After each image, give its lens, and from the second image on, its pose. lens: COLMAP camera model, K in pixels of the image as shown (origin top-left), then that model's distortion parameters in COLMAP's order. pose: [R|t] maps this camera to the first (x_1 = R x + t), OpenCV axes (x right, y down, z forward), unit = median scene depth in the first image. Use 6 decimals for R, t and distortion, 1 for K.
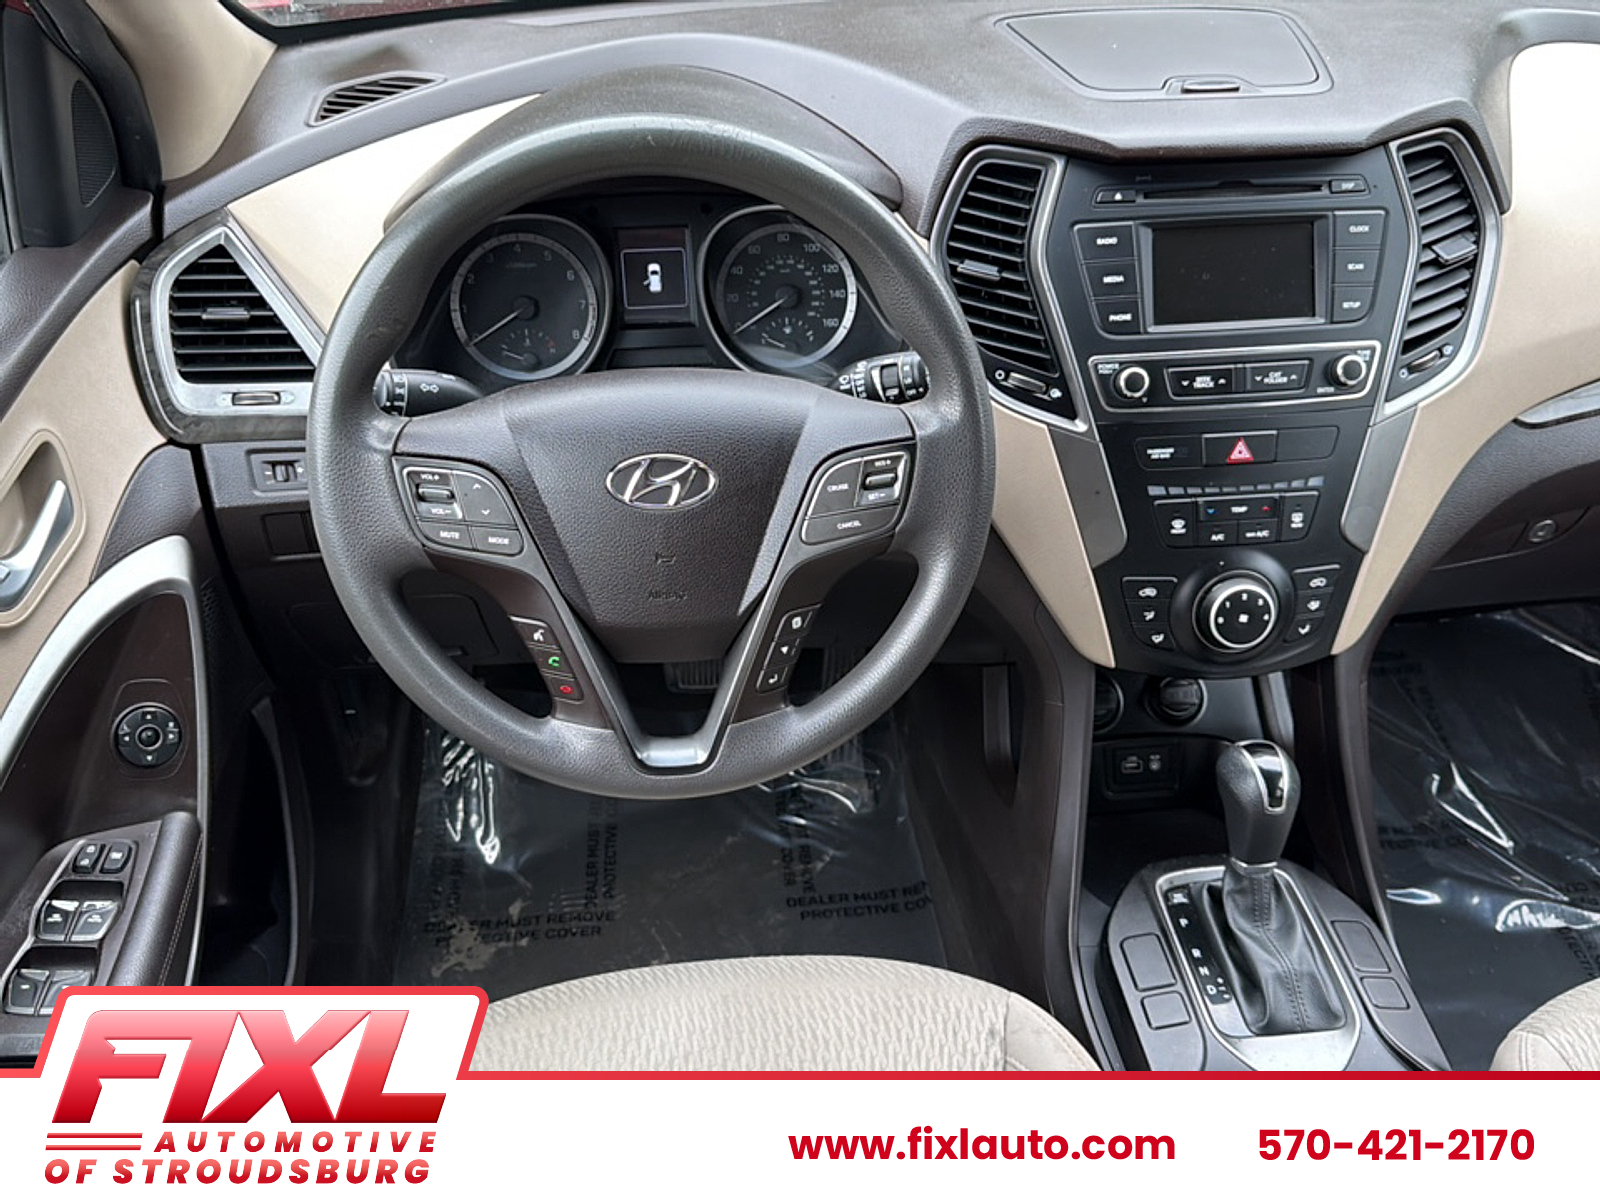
lens RADIAL K [[1450.6, 0, 800.4], [0, 1450.6, 616.7], [0, 0, 1]] dist [0.139659, -0.348962]
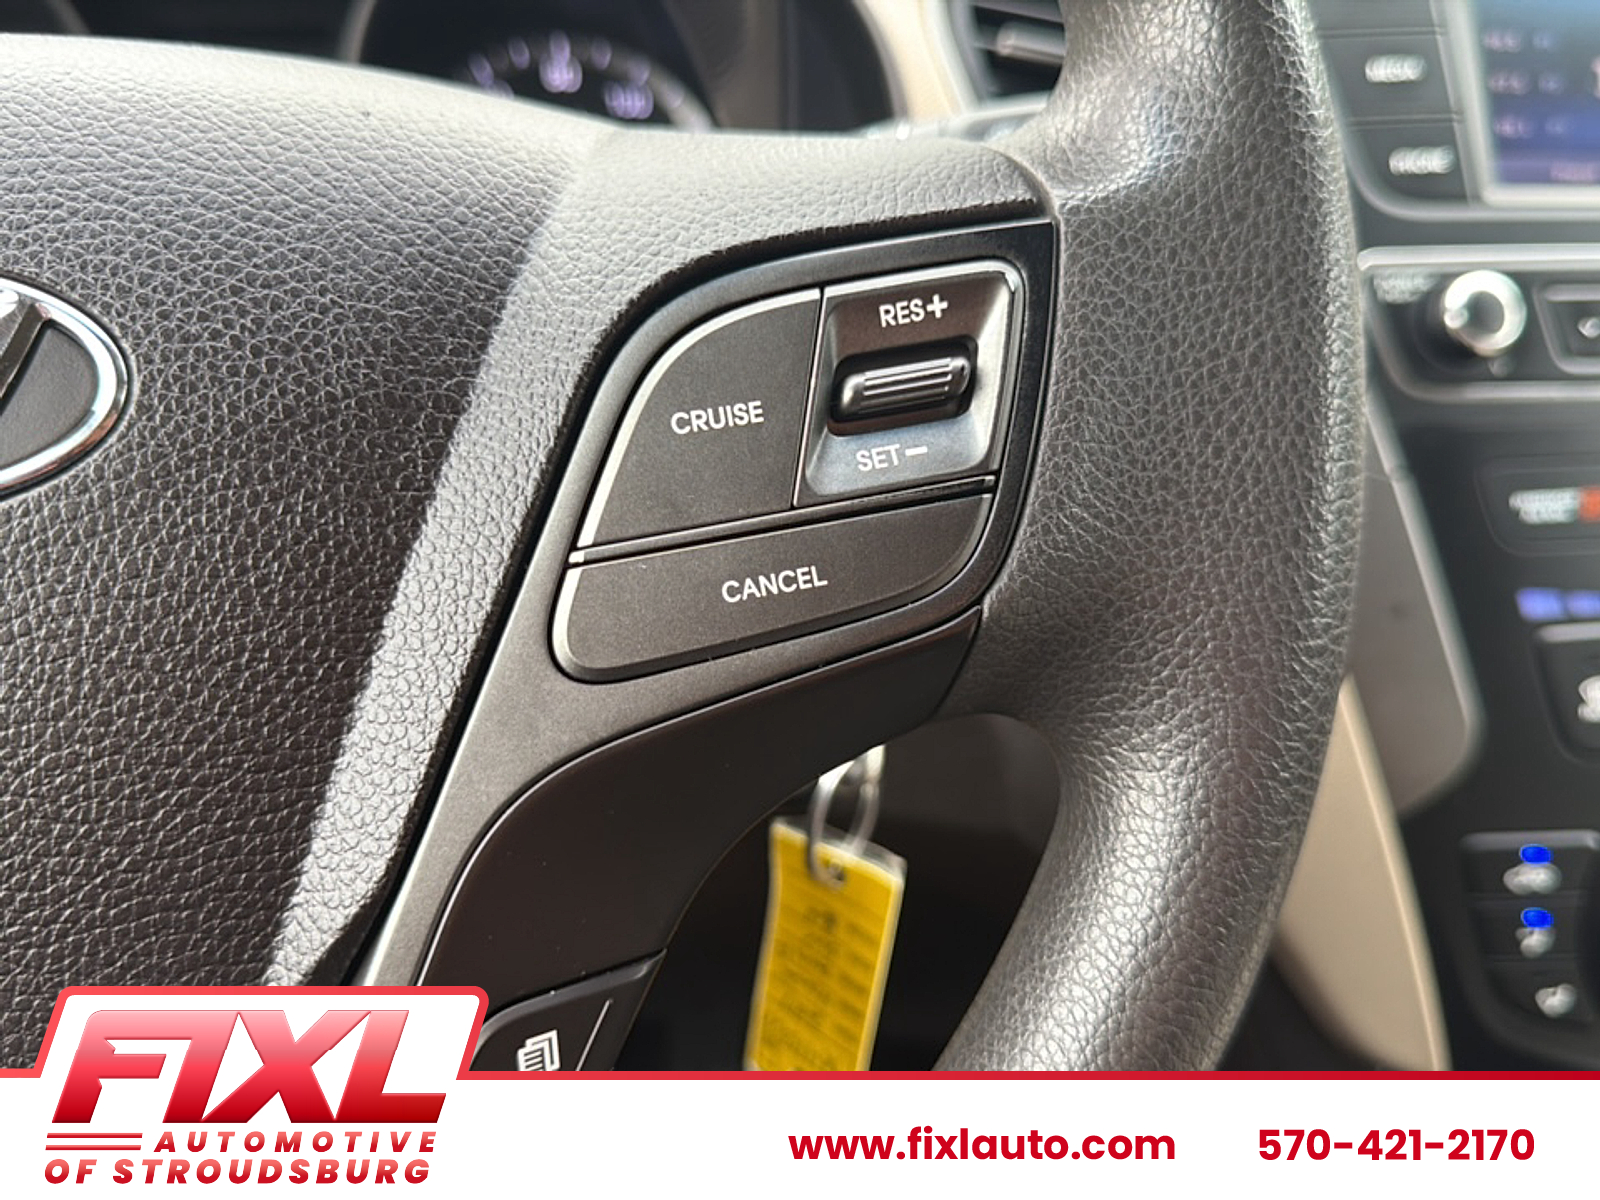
lens RADIAL K [[1450.6, 0, 800.4], [0, 1450.6, 616.7], [0, 0, 1]] dist [0.139659, -0.348962]
pose [[0.996269, -0.022013, 0.083452, 0.017672], [0.039284, 0.976617, -0.211368, -0.011306], [-0.076848, 0.213857, 0.973837, 0.719130]]
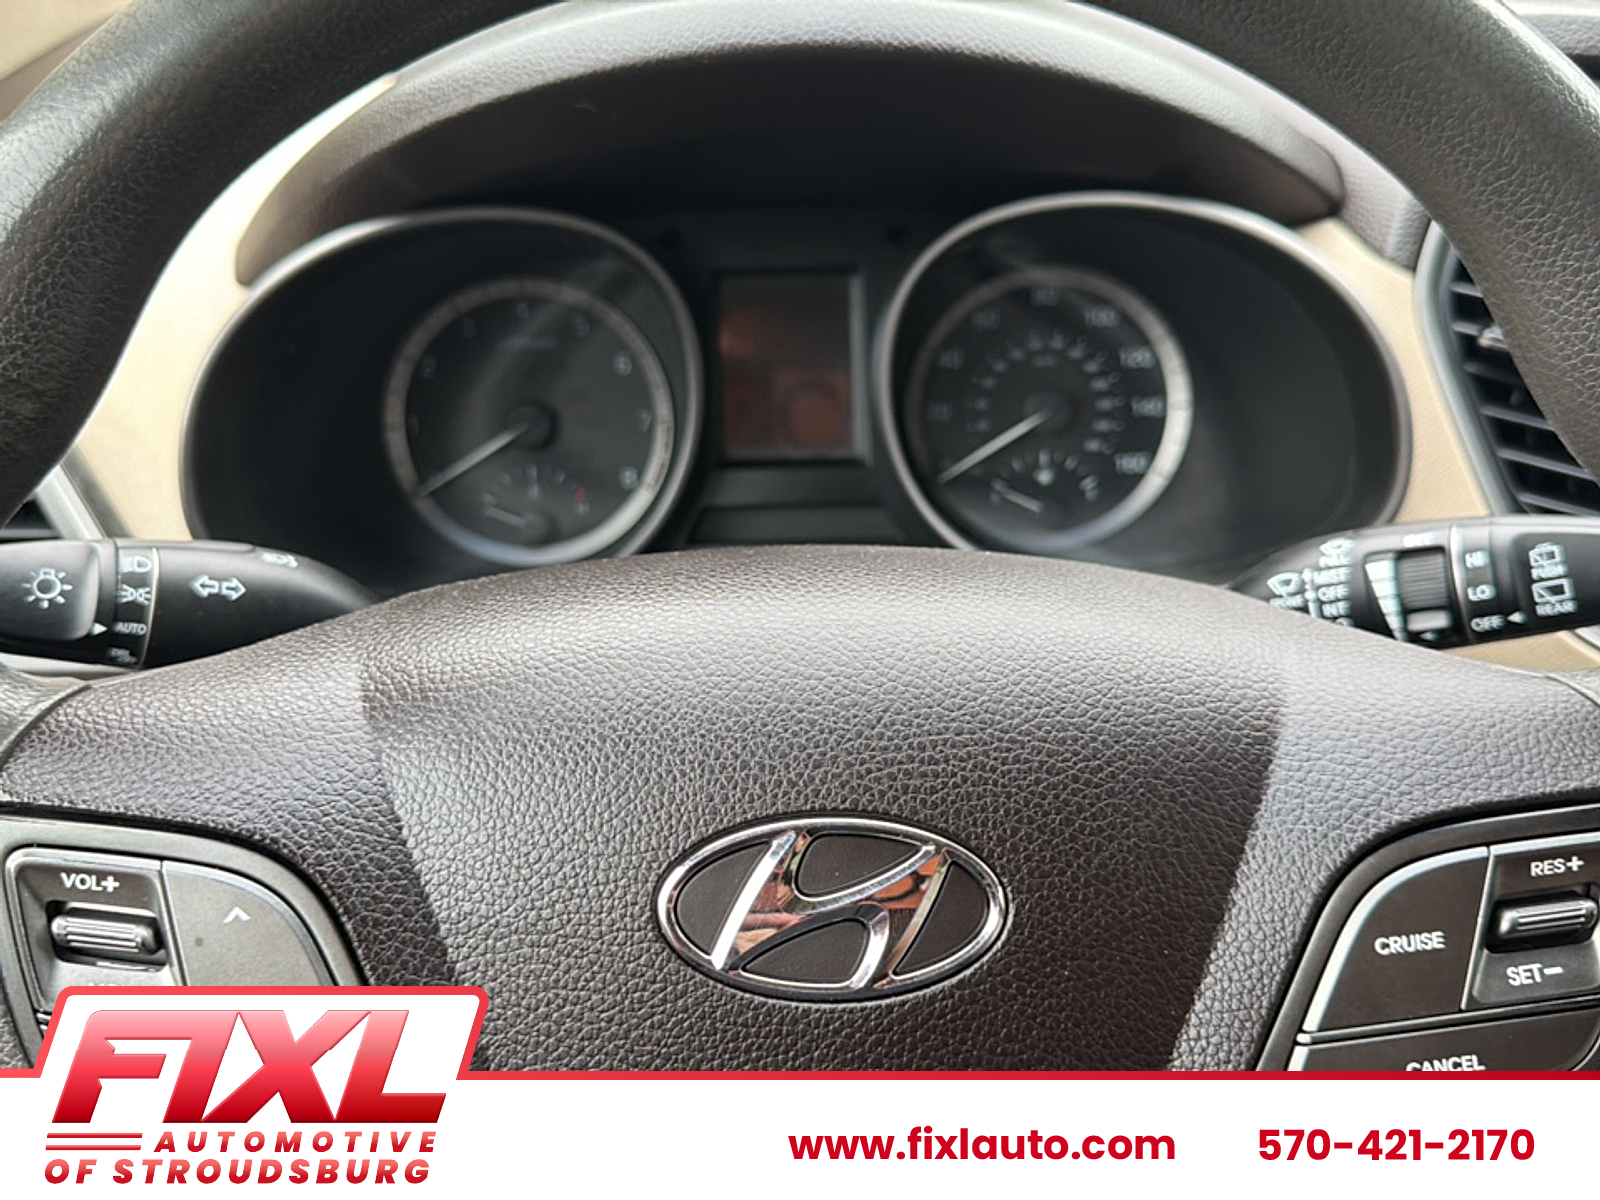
lens RADIAL K [[1450.6, 0, 800.4], [0, 1450.6, 616.7], [0, 0, 1]] dist [0.139659, -0.348962]
pose [[0.998035, 0.023705, -0.057998, -0.077482], [-0.030503, 0.992391, -0.119286, -0.105637], [0.054729, 0.120821, 0.991164, 0.617791]]
